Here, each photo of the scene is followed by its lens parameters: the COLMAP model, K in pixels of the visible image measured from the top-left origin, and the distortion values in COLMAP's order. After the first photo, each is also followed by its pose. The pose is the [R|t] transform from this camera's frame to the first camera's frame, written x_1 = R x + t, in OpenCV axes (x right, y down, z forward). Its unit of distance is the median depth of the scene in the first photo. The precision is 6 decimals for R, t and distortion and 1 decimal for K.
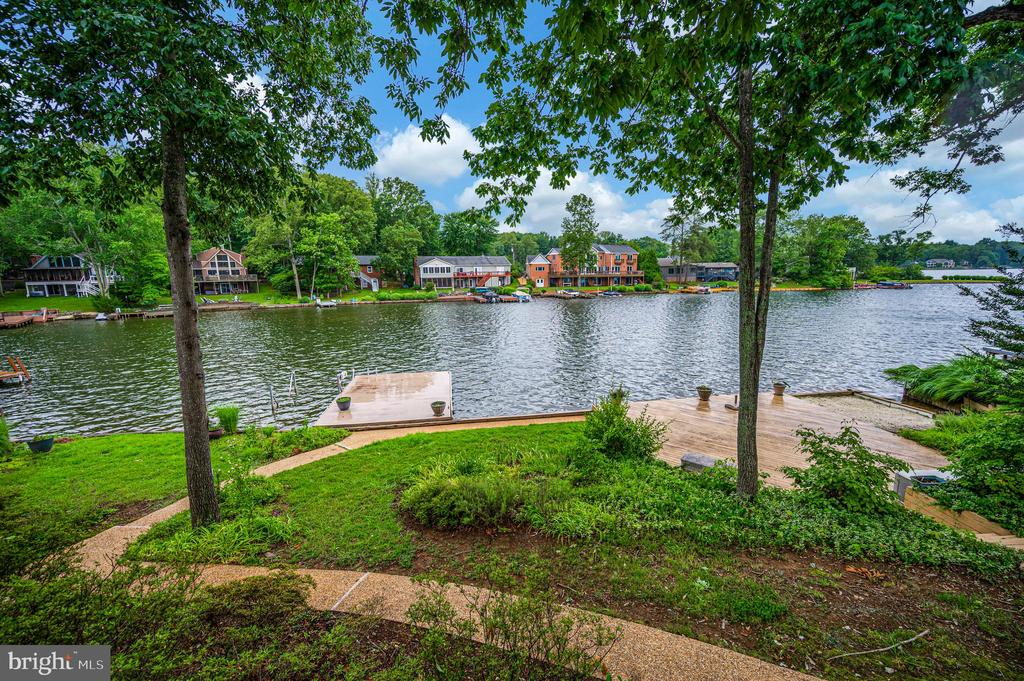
lens RADIAL K [[420.0, 0, 517.6], [0, 420.0, 337.8], [0, 0, 1]] dist [0.004512, -0.003366]
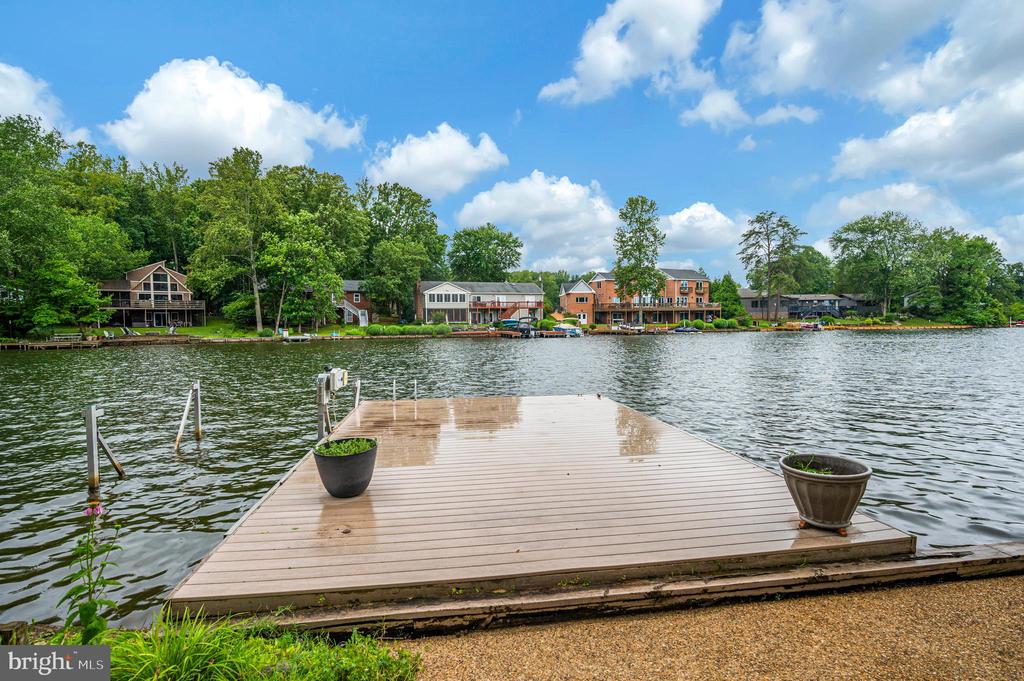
lens RADIAL K [[505.1, 0, 512.9], [0, 505.1, 337.6], [0, 0, 1]] dist [0.002438, 0.003279]
pose [[0.999763, 0.000664, -0.021750, -0.057196], [-0.003446, 0.991749, -0.128147, 0.021756], [0.021486, 0.128192, 0.991517, 0.129788]]
